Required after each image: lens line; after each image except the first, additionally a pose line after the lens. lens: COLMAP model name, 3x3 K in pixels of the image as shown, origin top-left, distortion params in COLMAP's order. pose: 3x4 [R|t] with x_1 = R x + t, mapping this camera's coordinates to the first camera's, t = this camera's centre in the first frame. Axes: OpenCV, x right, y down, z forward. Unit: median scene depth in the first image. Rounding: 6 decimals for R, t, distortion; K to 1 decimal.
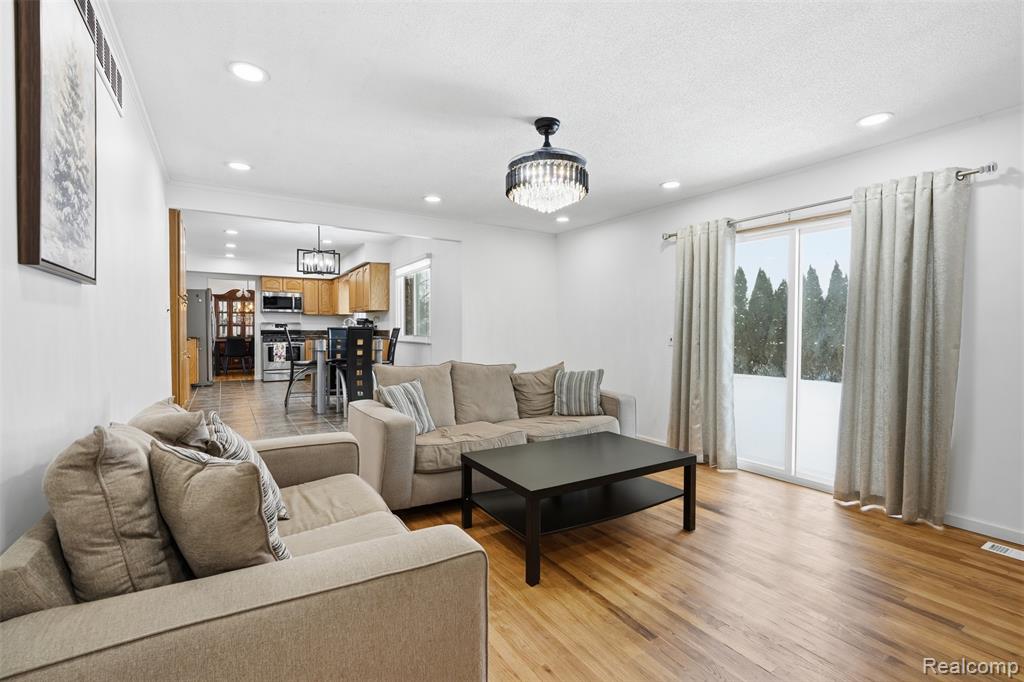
lens RADIAL K [[466.1, 0, 514.1], [0, 466.1, 331.8], [0, 0, 1]] dist [-0.003850, 0.002664]
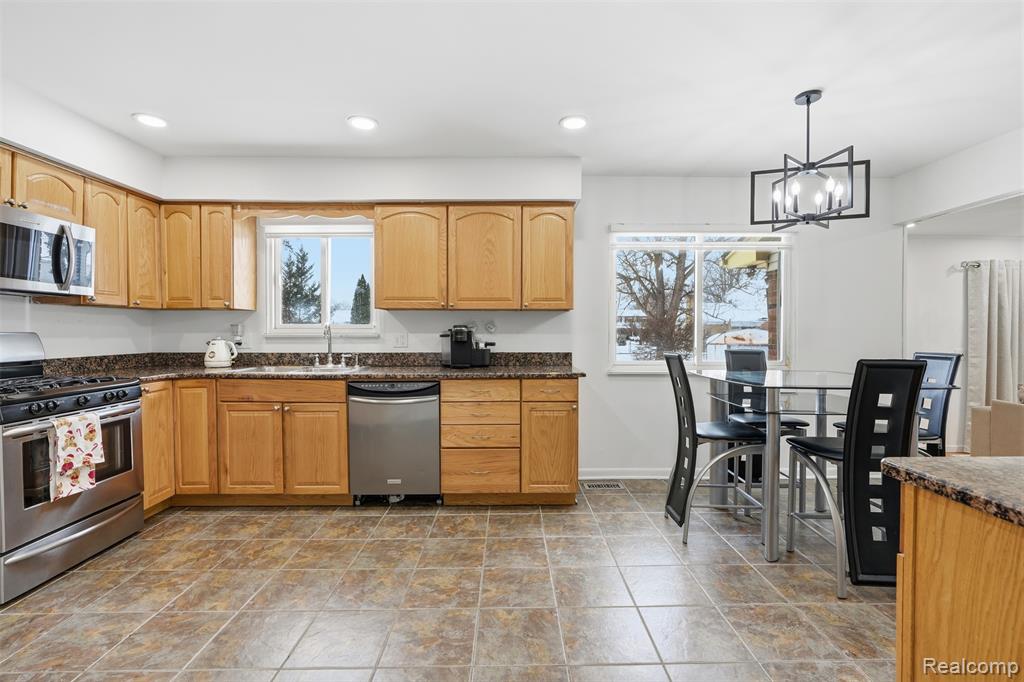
lens RADIAL K [[466.1, 0, 515.4], [0, 466.1, 338.0], [0, 0, 1]] dist [-0.003850, 0.002664]
pose [[0.520890, -0.009086, 0.853576, -0.559755], [0.004987, 0.999959, 0.007601, -0.017496], [-0.853609, 0.000298, 0.520913, 0.634415]]
